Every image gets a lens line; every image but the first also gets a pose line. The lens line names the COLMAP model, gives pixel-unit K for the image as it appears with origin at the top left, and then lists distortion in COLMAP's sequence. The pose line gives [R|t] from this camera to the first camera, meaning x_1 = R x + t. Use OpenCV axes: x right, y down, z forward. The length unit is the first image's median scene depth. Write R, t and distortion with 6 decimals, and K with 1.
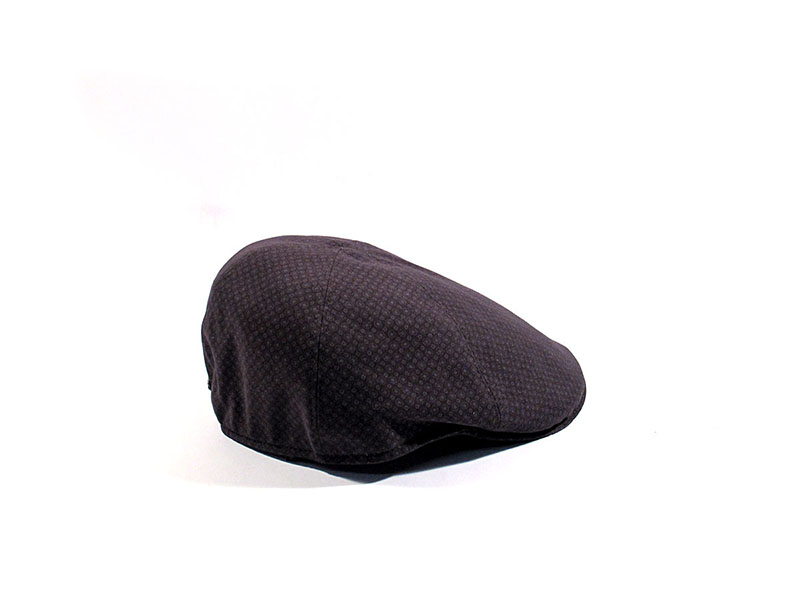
lens RADIAL K [[1047.1, 0, 400.0], [0, 1047.1, 300.0], [0, 0, 1]] dist [0.002560, 0.003364]
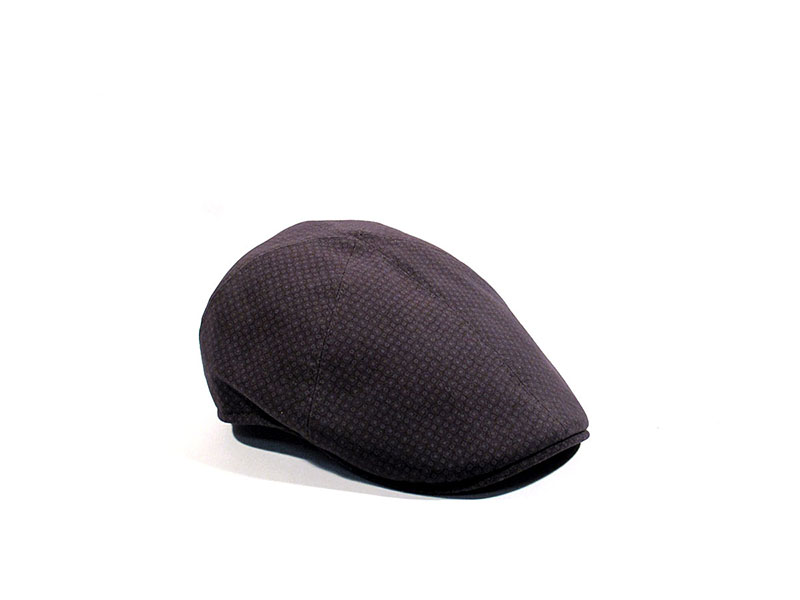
lens RADIAL K [[1047.1, 0, 400.0], [0, 1047.1, 300.0], [0, 0, 1]] dist [0.002560, 0.003364]
pose [[0.419968, 0.245696, -0.873648, 0.967831], [-0.254713, 0.955874, 0.146378, -0.169054], [0.871061, 0.161056, 0.464019, 0.628486]]
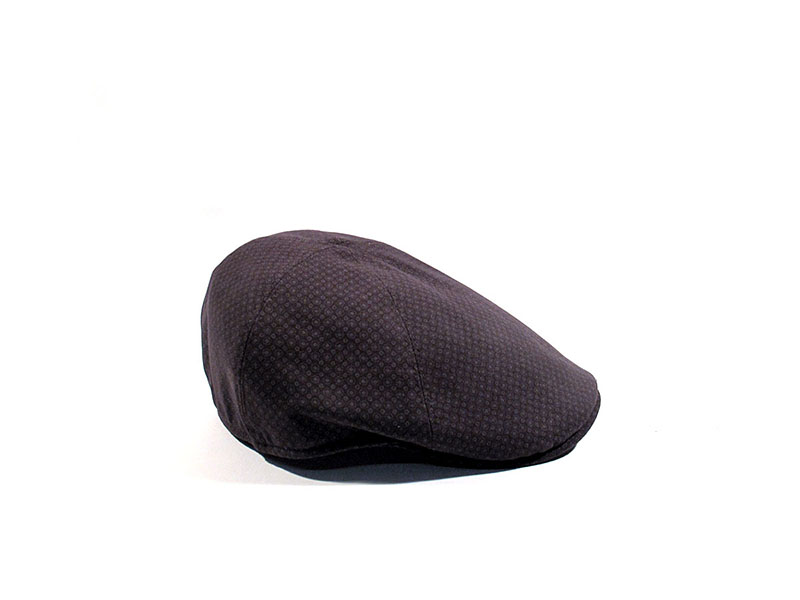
lens RADIAL K [[1047.1, 0, 400.0], [0, 1047.1, 300.0], [0, 0, 1]] dist [0.002560, 0.003364]
pose [[0.901035, 0.118001, -0.417387, 0.467358], [-0.119709, 0.992561, 0.022189, -0.030053], [0.416900, 0.029972, 0.908458, 0.119862]]
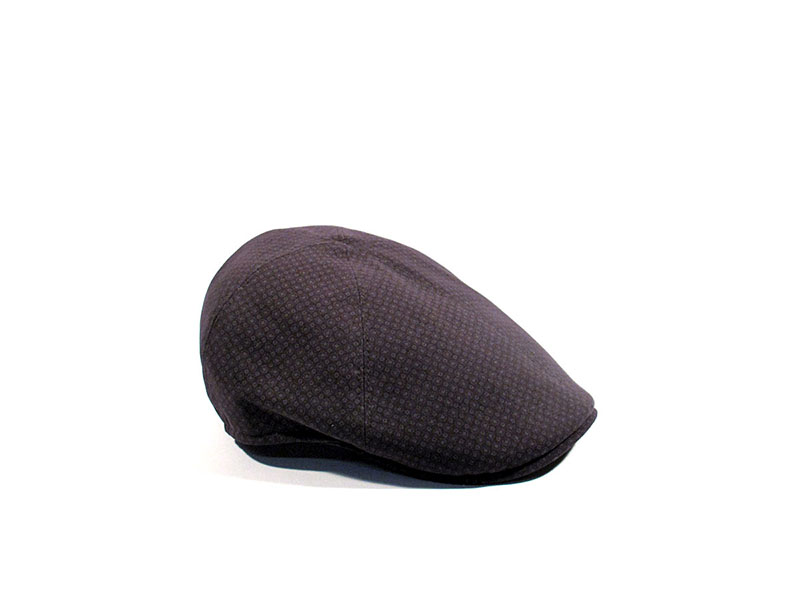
lens RADIAL K [[1047.1, 0, 400.0], [0, 1047.1, 300.0], [0, 0, 1]] dist [0.002560, 0.003364]
pose [[0.706265, 0.190733, -0.681770, 0.761047], [-0.194872, 0.978198, 0.071789, -0.087710], [0.680599, 0.082155, 0.728036, 0.332771]]
